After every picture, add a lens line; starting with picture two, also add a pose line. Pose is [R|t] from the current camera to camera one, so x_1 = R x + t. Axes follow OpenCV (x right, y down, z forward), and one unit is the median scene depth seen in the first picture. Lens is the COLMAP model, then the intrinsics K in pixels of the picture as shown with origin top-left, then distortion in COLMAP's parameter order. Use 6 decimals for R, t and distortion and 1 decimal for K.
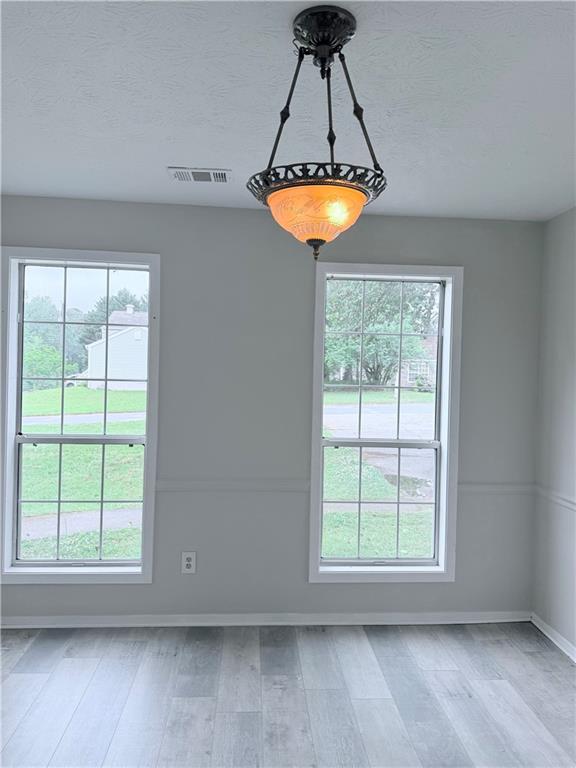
lens RADIAL K [[556.1, 0, 288.0], [0, 556.1, 384.0], [0, 0, 1]] dist [0.125546, -0.186284]
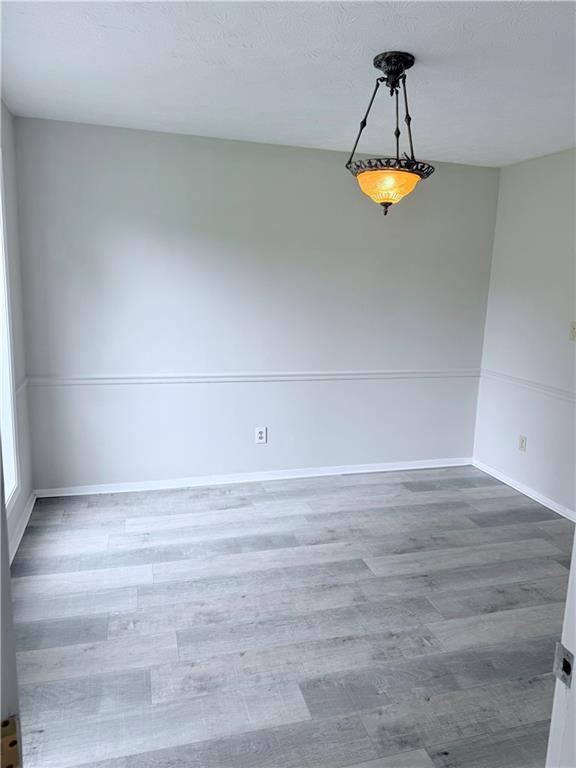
lens RADIAL K [[556.1, 0, 288.0], [0, 556.1, 384.0], [0, 0, 1]] dist [0.125546, -0.186284]
pose [[-0.220008, -0.207005, 0.953281, -0.867247], [-0.000857, 0.977266, 0.212016, -0.048205], [-0.975498, 0.045829, -0.215183, 0.924276]]
